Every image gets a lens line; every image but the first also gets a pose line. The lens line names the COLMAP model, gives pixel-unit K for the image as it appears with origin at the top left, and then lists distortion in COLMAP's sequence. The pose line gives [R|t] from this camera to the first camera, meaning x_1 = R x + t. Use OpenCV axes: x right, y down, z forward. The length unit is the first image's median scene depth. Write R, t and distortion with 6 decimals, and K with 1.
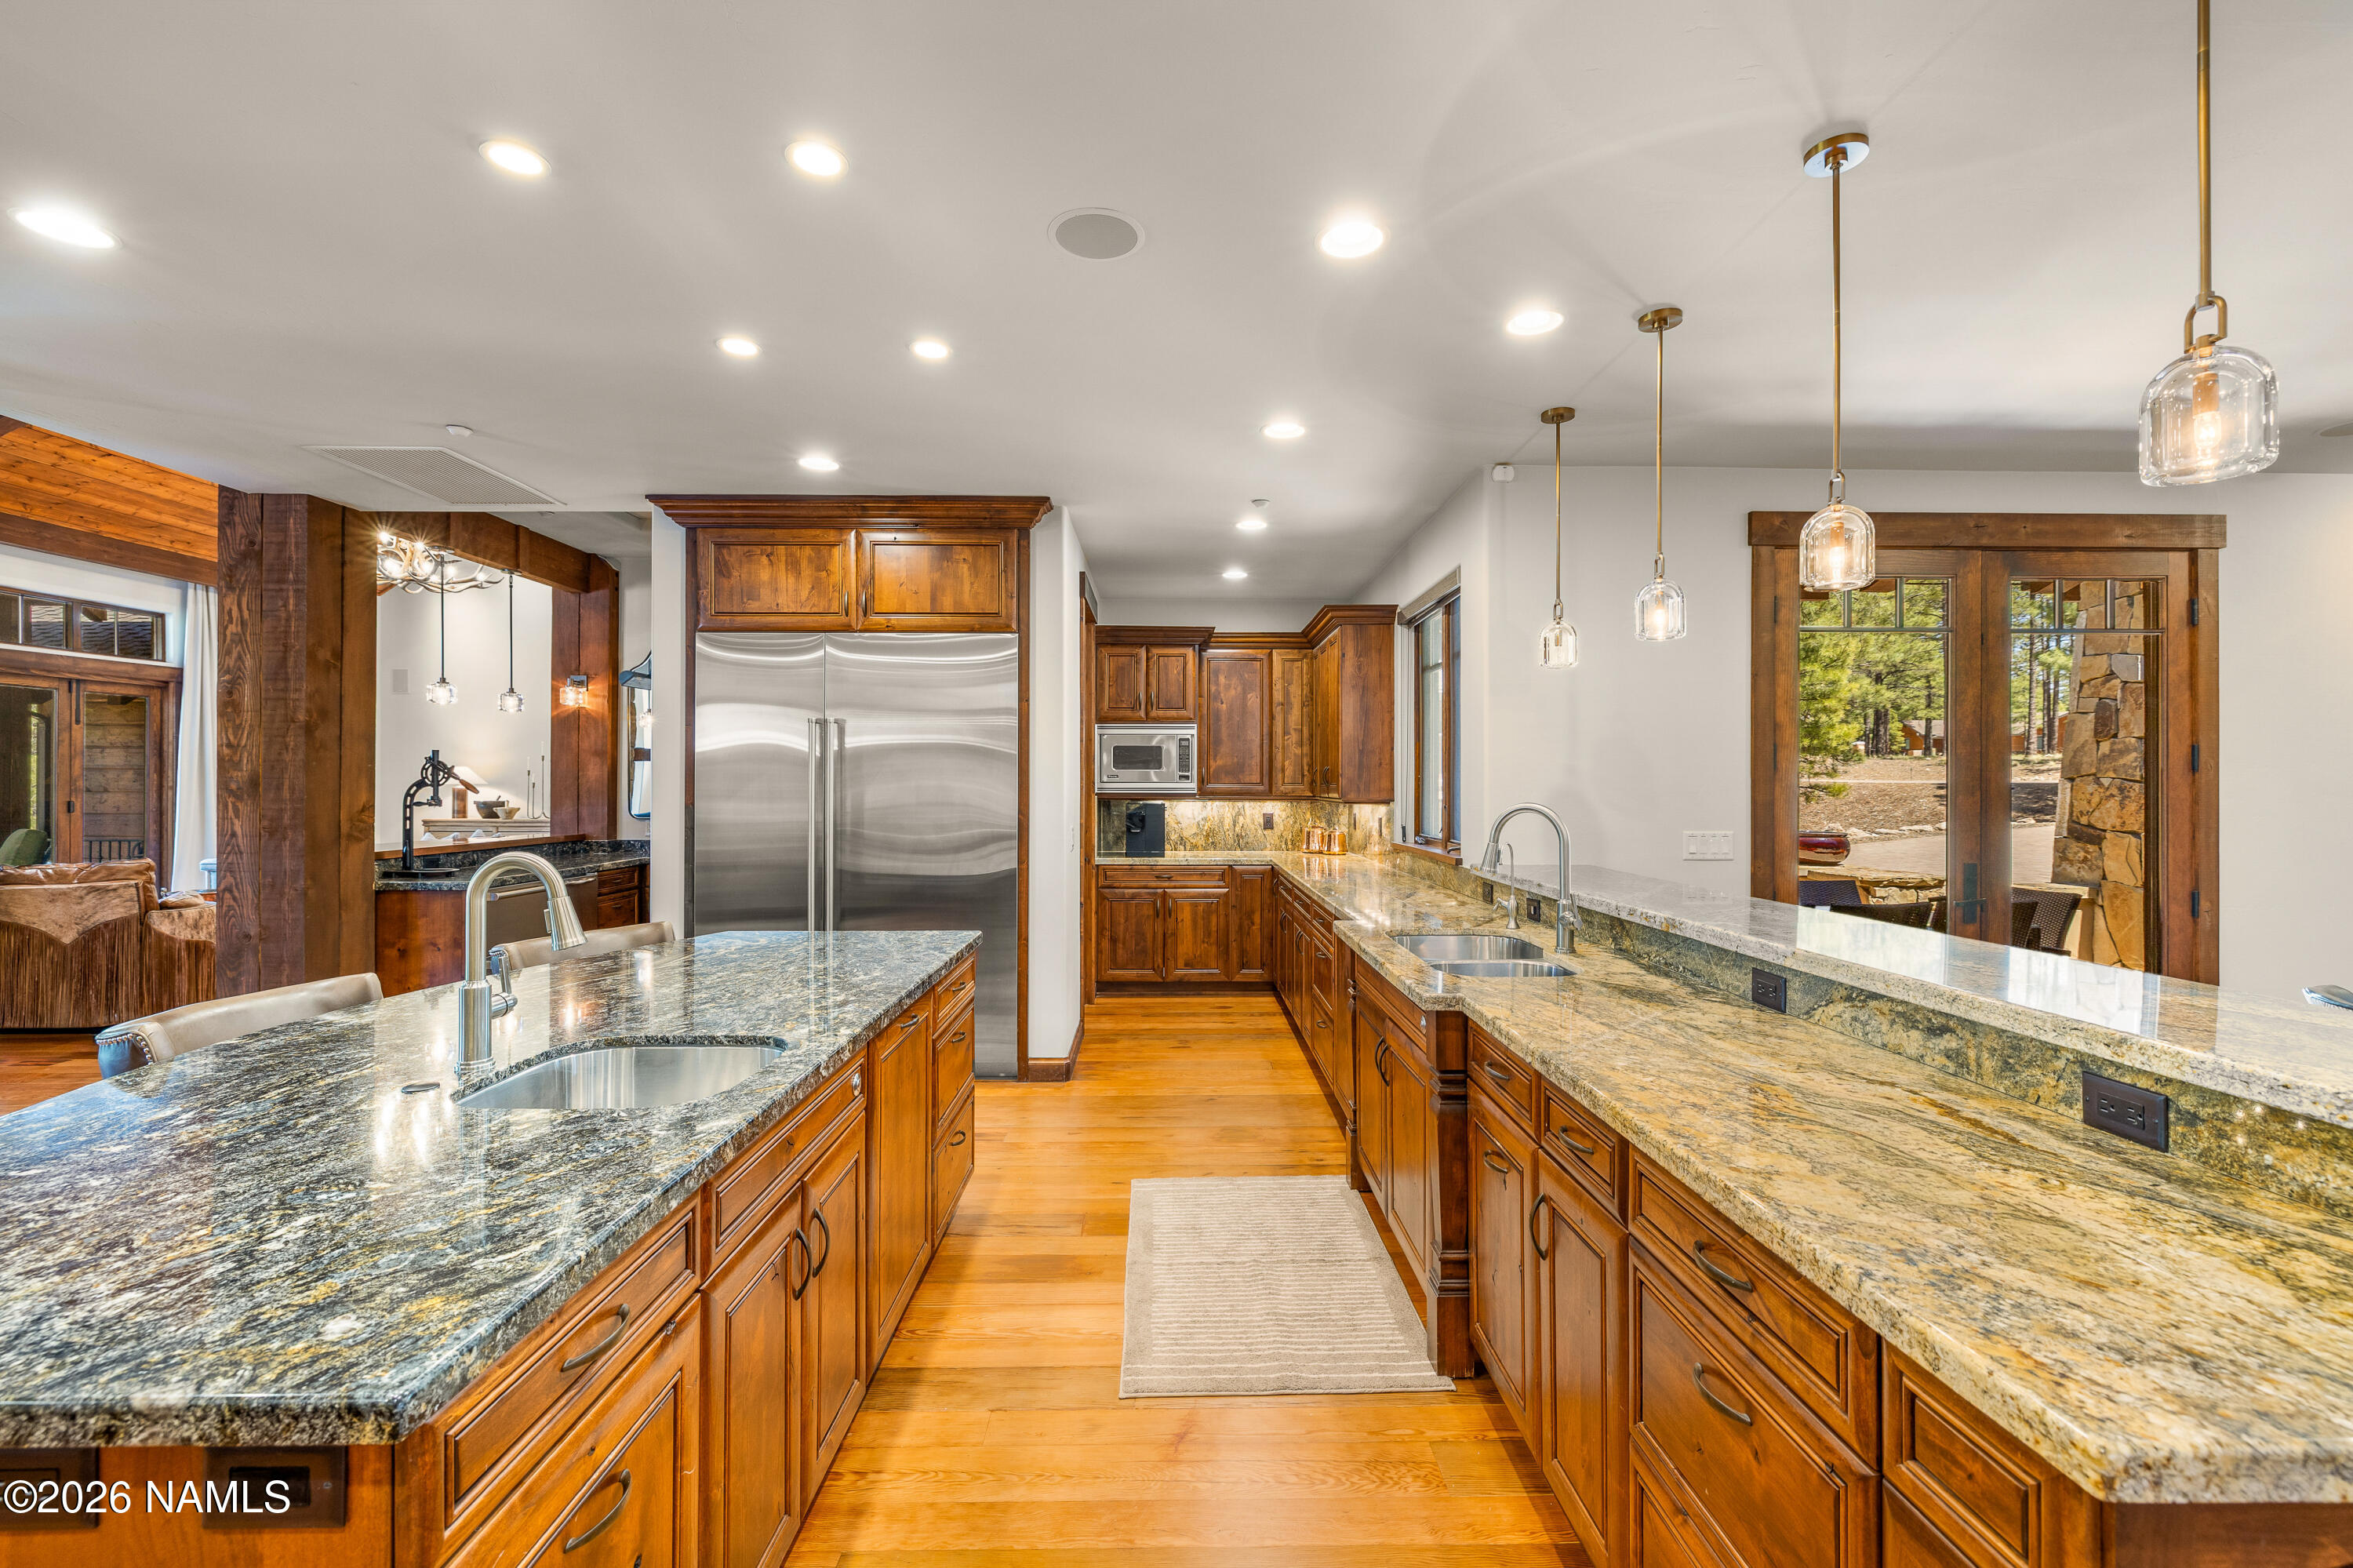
lens RADIAL K [[984.5, 0, 1176.5], [0, 984.5, 800.2], [0, 0, 1]] dist [-0.003133, 0.001097]
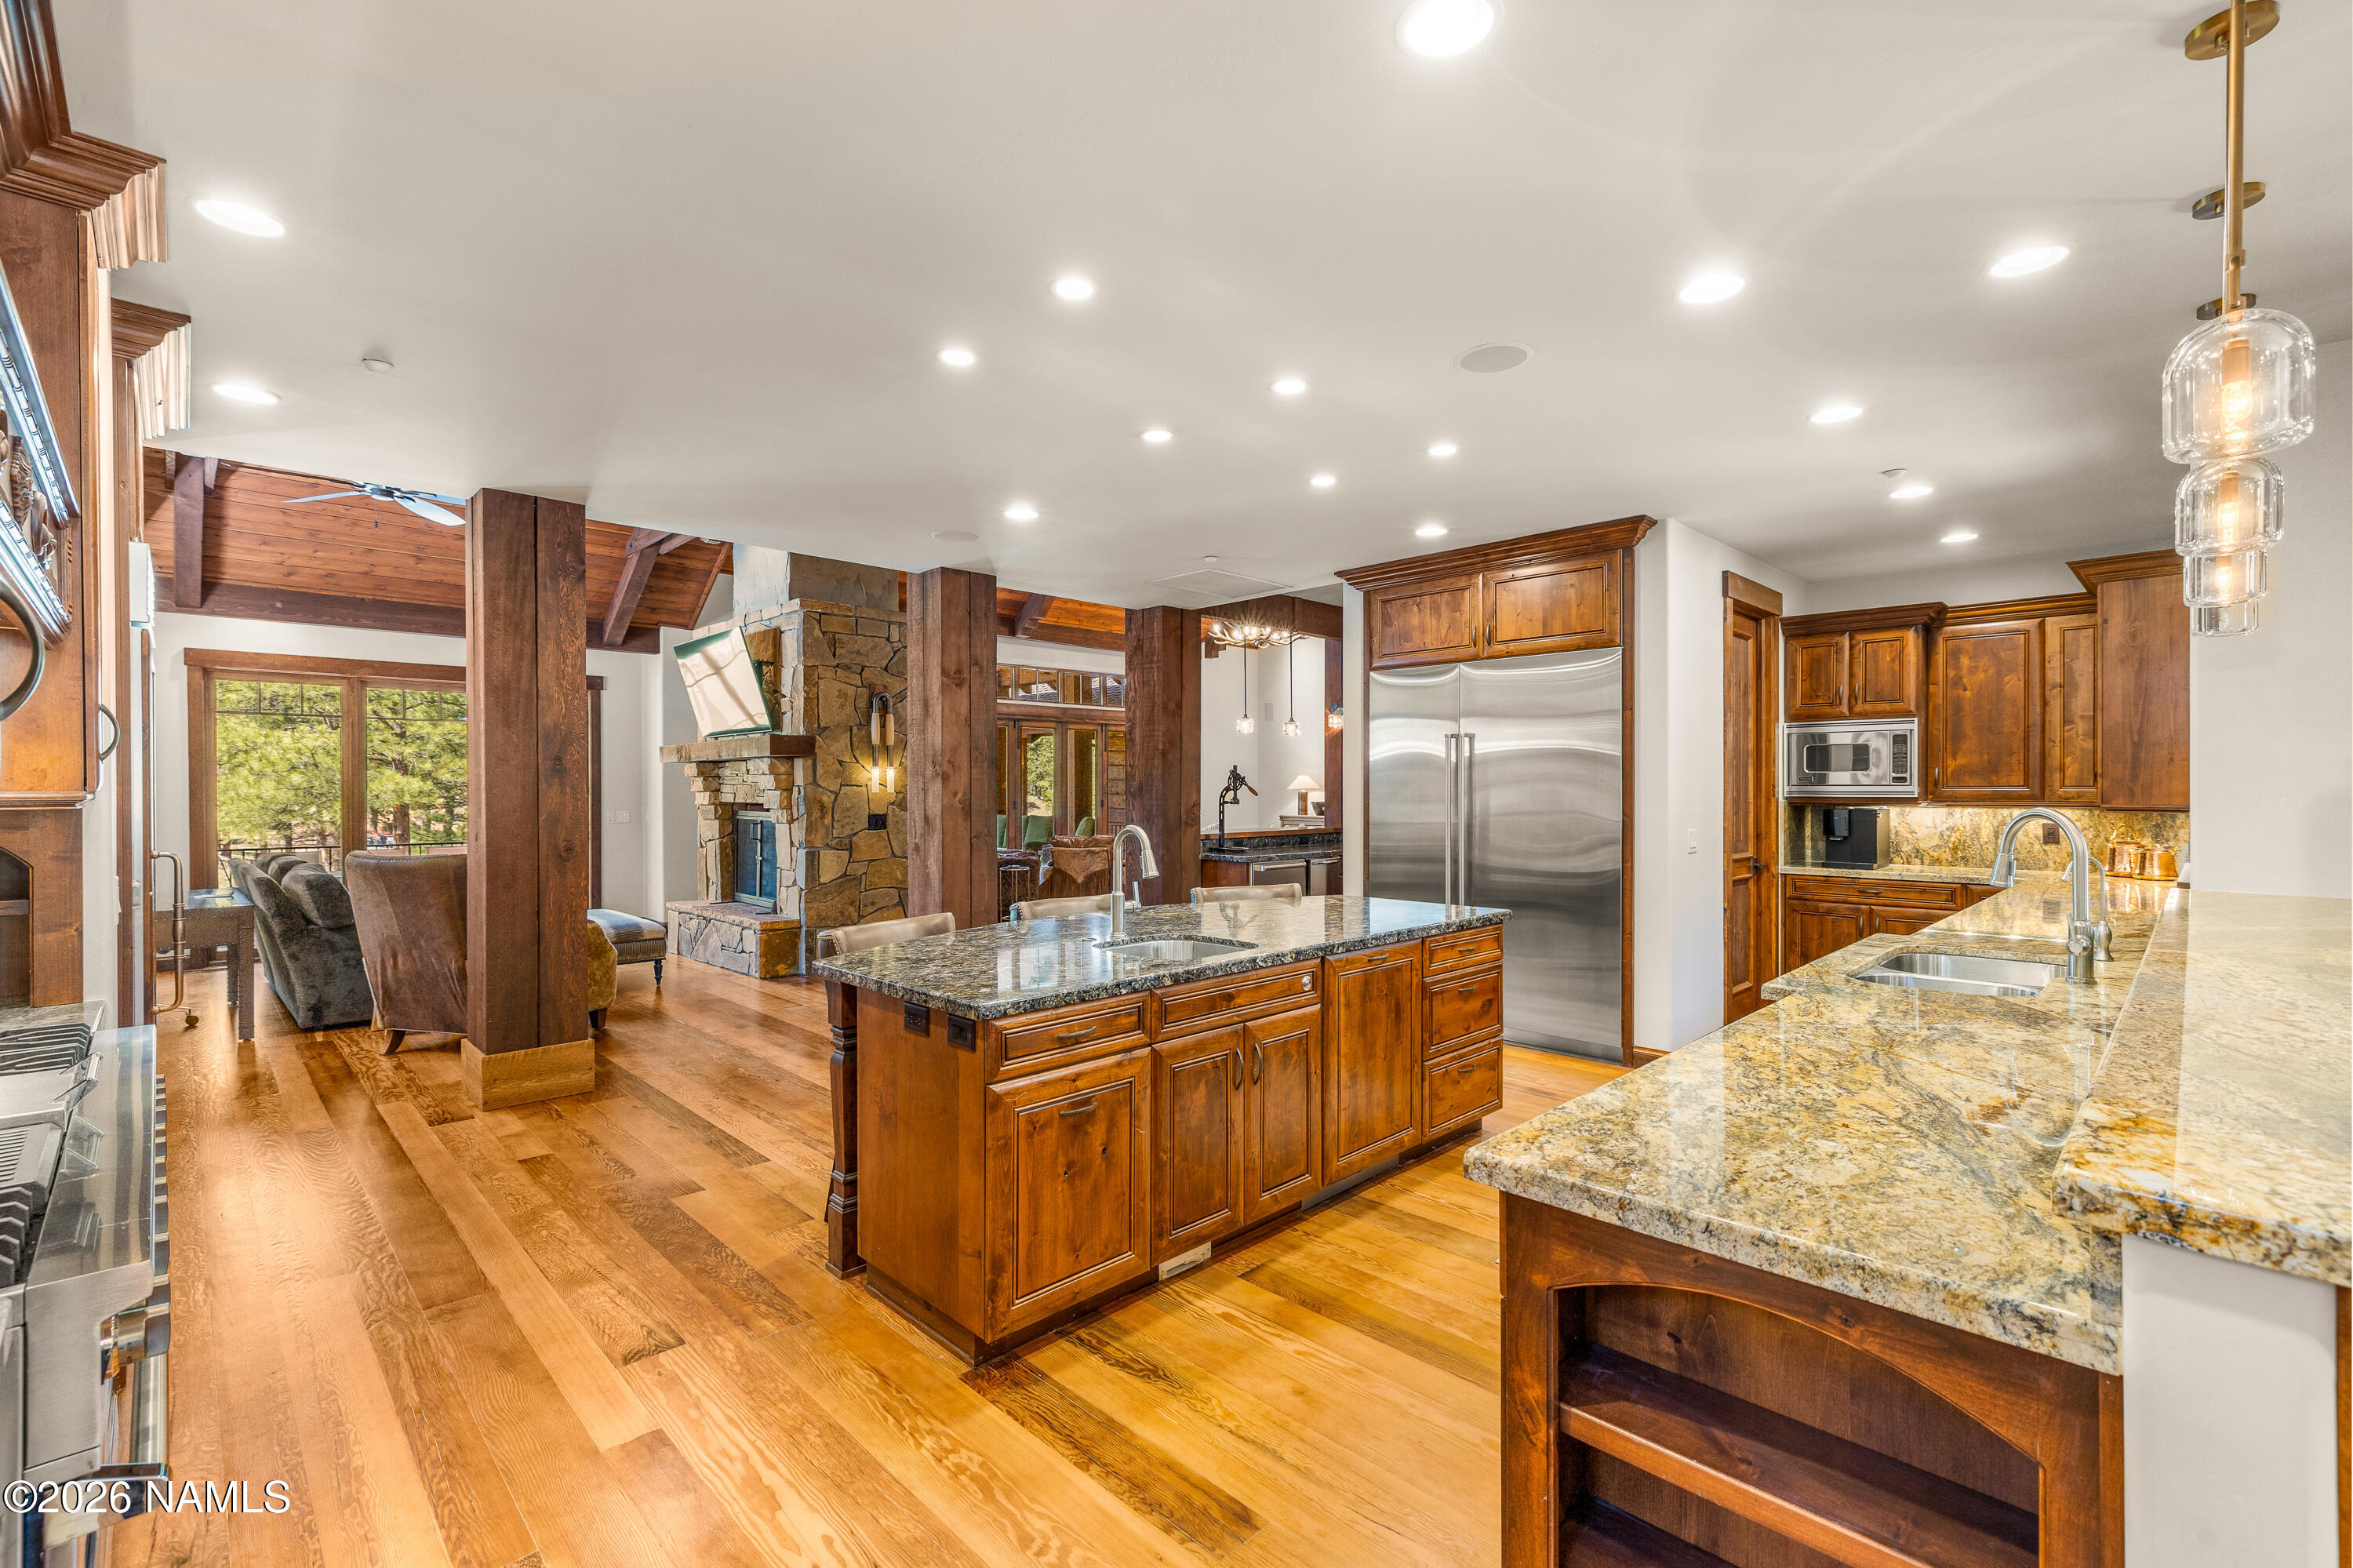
lens RADIAL K [[1007.2, 0, 1187.2], [0, 1007.2, 832.3], [0, 0, 1]] dist [-0.001028, 0.000012]
pose [[0.700029, 0.028403, -0.713549, 0.278876], [-0.008637, 0.999472, 0.031311, 0.001787], [0.714062, -0.015756, 0.699905, -0.099410]]
